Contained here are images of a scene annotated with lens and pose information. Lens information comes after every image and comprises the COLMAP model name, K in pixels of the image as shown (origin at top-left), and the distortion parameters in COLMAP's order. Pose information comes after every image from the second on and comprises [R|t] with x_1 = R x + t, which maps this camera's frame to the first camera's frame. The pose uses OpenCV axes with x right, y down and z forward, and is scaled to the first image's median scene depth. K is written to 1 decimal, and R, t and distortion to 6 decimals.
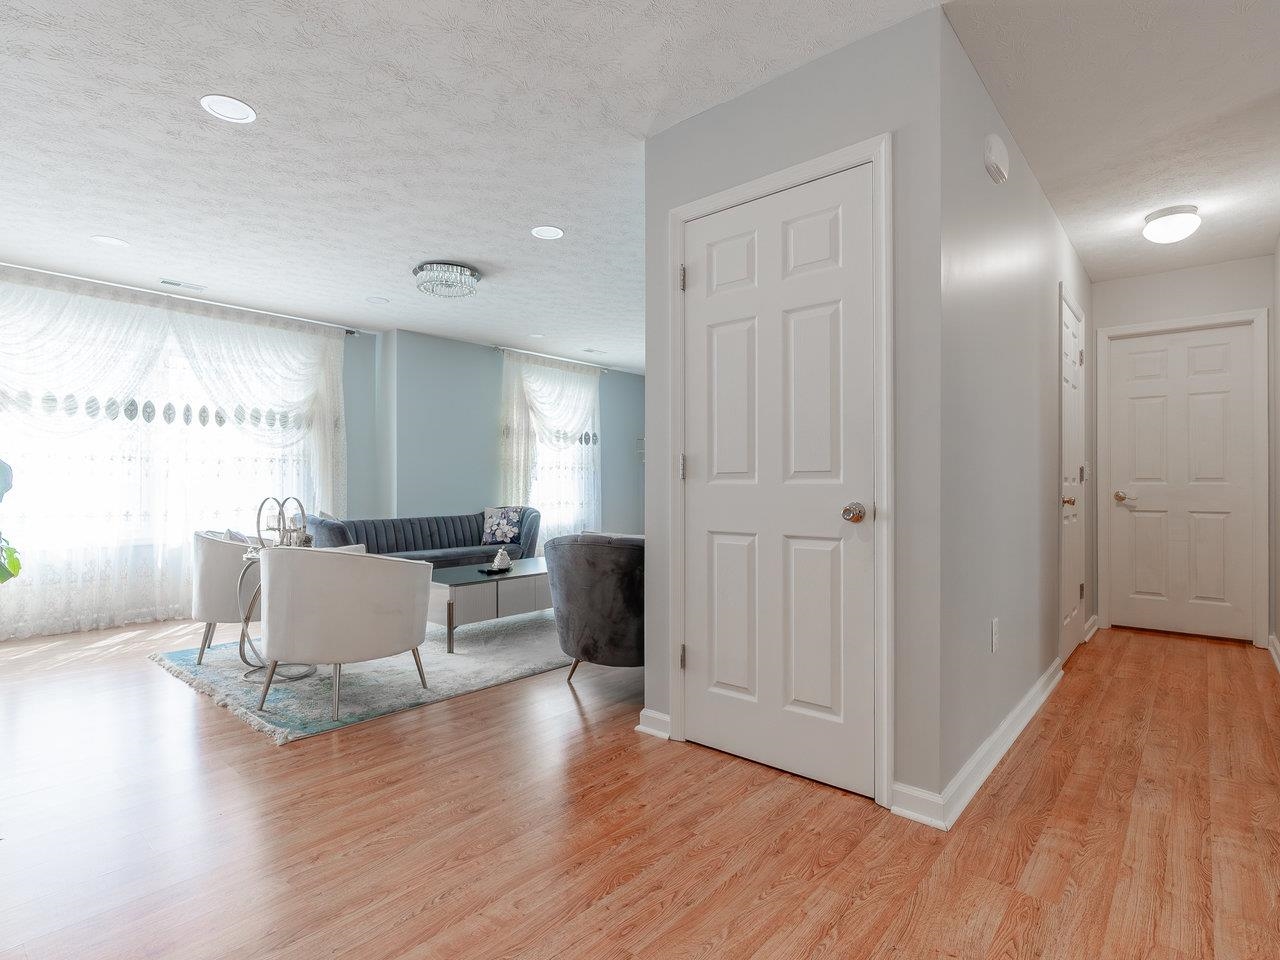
lens RADIAL K [[663.4, 0, 641.3], [0, 663.4, 476.8], [0, 0, 1]] dist [-0.002148, 0.002411]
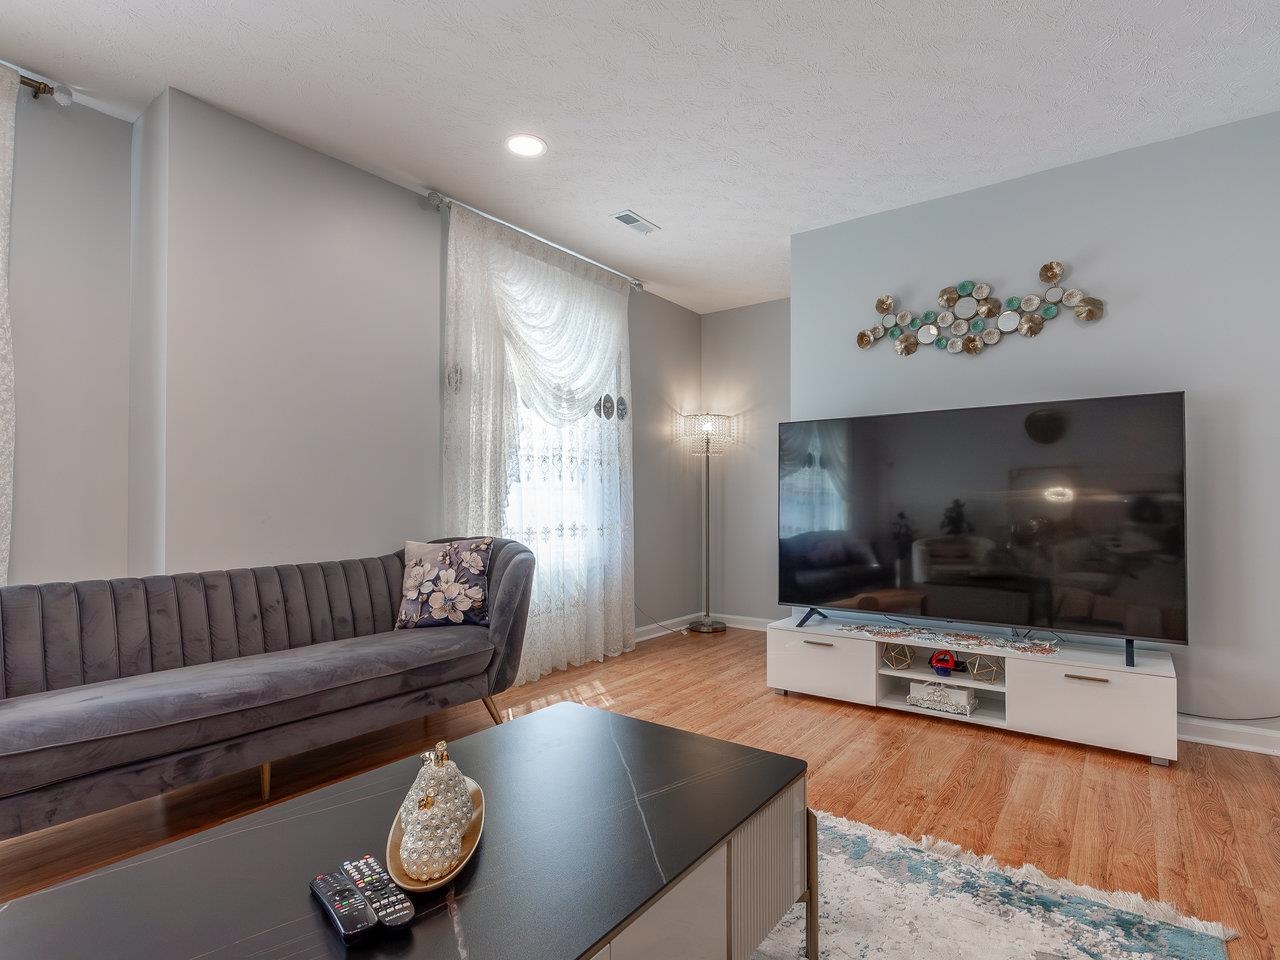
lens RADIAL K [[663.4, 0, 636.9], [0, 663.4, 491.5], [0, 0, 1]] dist [-0.002148, 0.002411]
pose [[0.998167, -0.000146, 0.060522, -0.102369], [0.000276, 0.999998, -0.002143, 0.013494], [-0.060522, 0.002156, 0.998165, 0.517463]]
